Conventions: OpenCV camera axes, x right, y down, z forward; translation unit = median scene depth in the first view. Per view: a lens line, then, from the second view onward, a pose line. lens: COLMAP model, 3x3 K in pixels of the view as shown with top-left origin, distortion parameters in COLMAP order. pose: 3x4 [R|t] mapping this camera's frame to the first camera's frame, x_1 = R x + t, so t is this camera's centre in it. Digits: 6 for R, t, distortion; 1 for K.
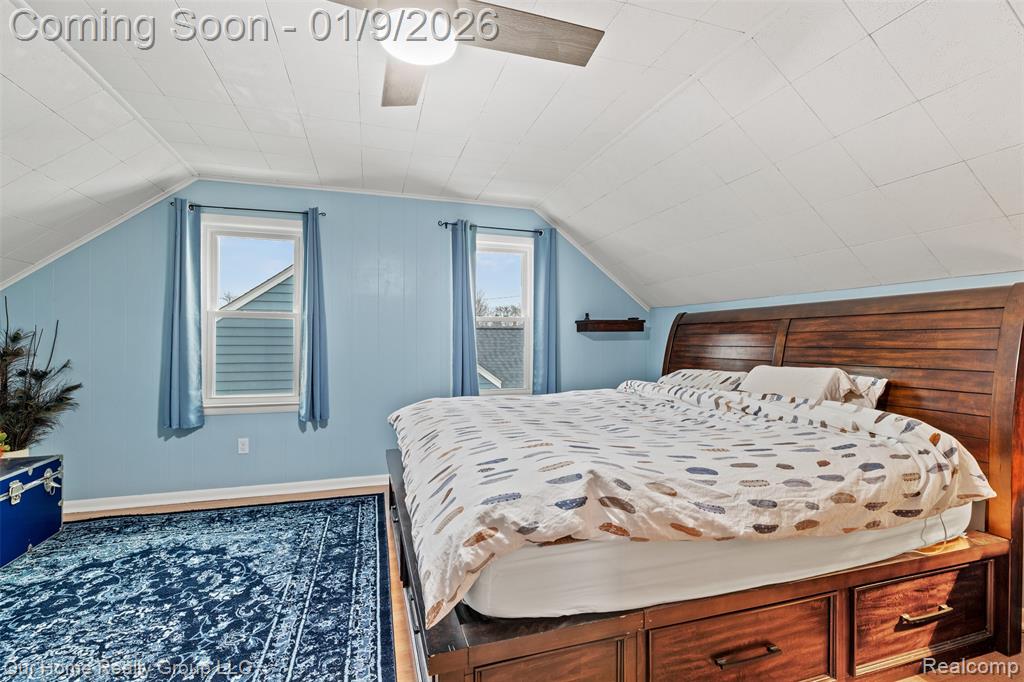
lens RADIAL K [[463.3, 0, 513.4], [0, 463.3, 342.2], [0, 0, 1]] dist [0.001681, -0.000030]
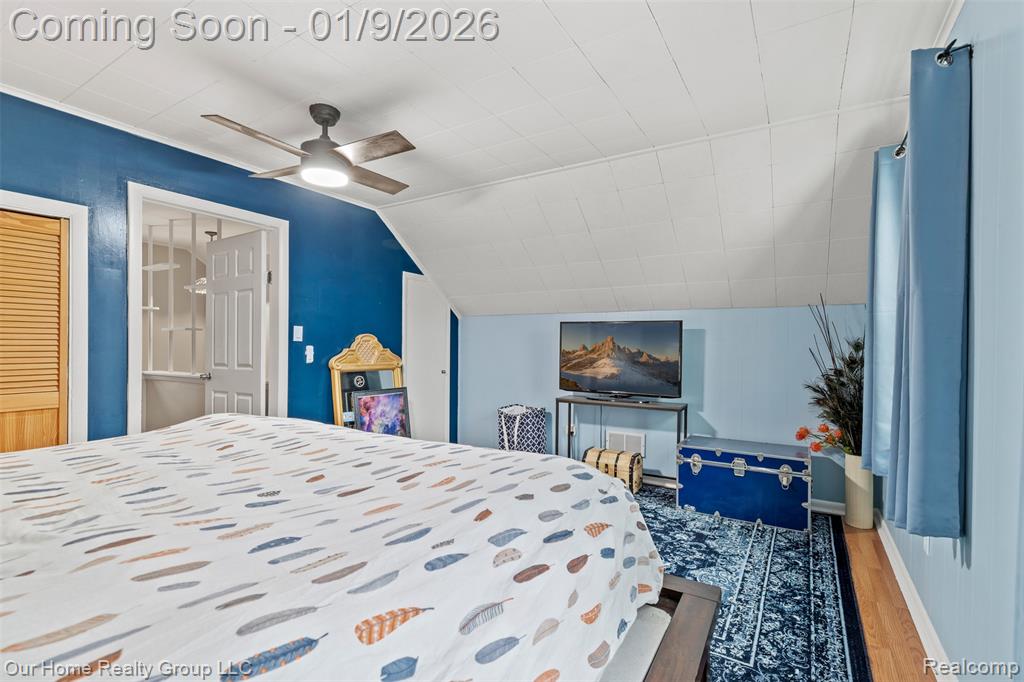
lens RADIAL K [[463.3, 0, 511.4], [0, 463.3, 344.9], [0, 0, 1]] dist [0.001681, -0.000030]
pose [[-0.763086, -0.007680, -0.646251, 0.224130], [-0.010301, 0.999947, 0.000279, -0.006197], [0.646215, 0.006870, -0.763124, 1.525373]]
